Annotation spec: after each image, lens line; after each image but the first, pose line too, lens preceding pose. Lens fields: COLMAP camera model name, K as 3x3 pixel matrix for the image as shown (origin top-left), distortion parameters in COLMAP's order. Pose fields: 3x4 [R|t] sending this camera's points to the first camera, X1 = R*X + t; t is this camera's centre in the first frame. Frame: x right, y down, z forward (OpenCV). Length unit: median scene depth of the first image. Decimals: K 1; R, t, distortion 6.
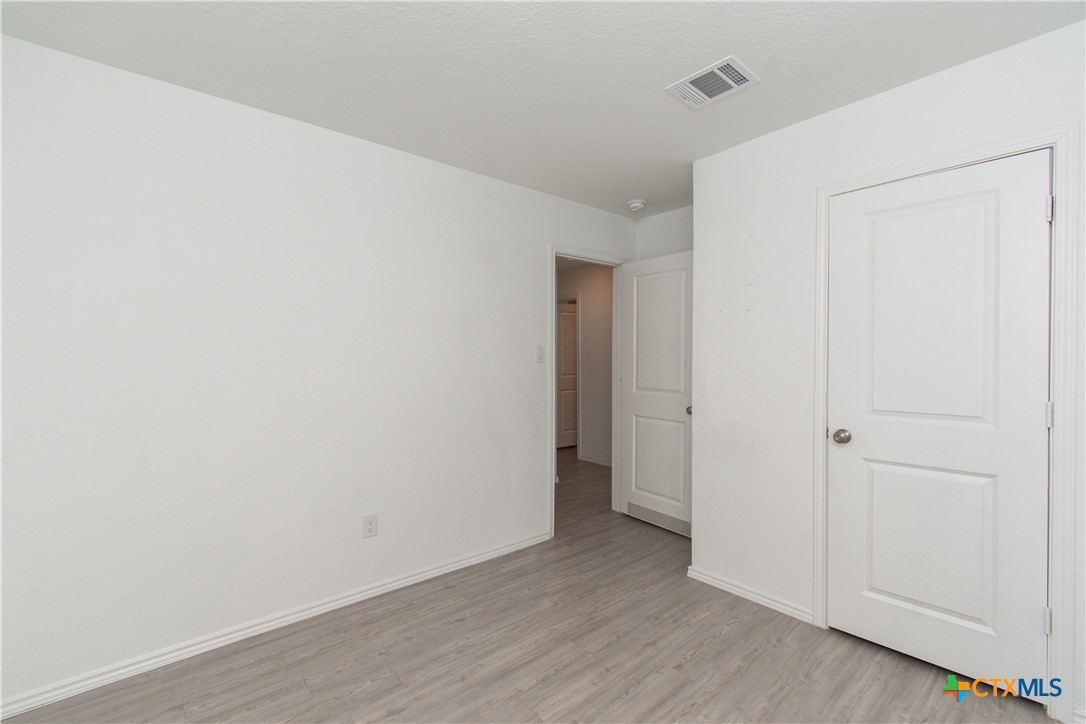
lens RADIAL K [[484.3, 0, 538.3], [0, 484.3, 367.3], [0, 0, 1]] dist [0.004765, -0.000732]
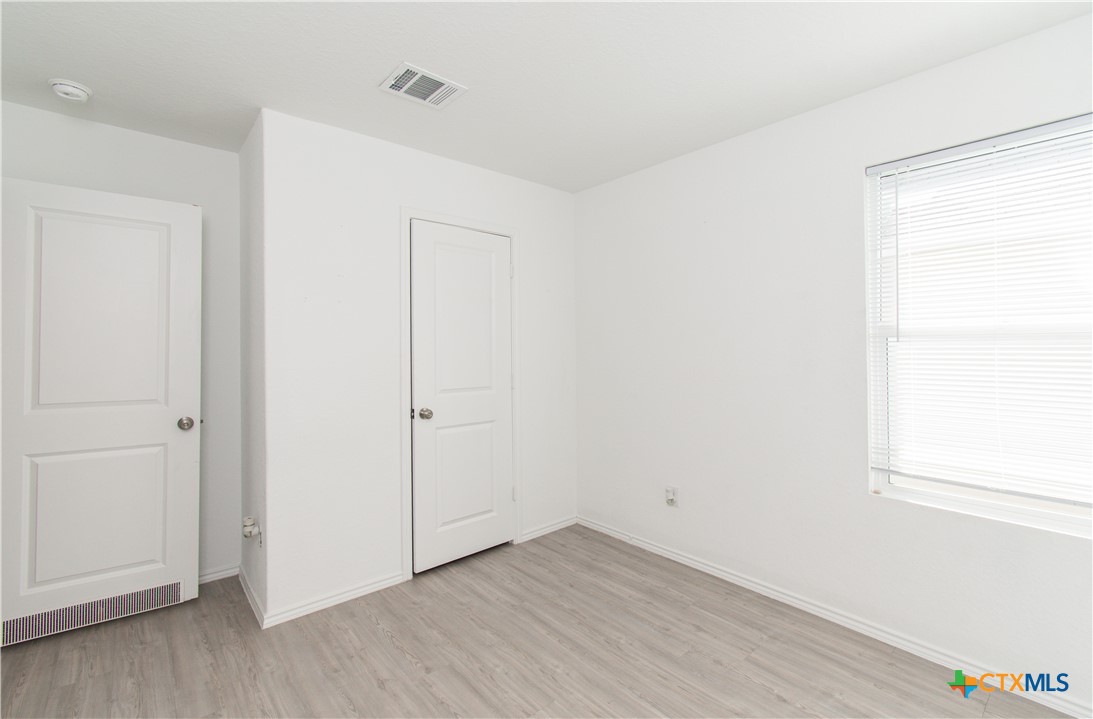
lens RADIAL K [[487.4, 0, 549.5], [0, 487.4, 349.7], [0, 0, 1]] dist [0.004765, -0.000732]
pose [[-0.022469, 0.000629, 0.999747, -0.626125], [0.020772, 0.999784, -0.000162, -0.015769], [-0.999532, 0.020763, -0.022478, 0.690946]]
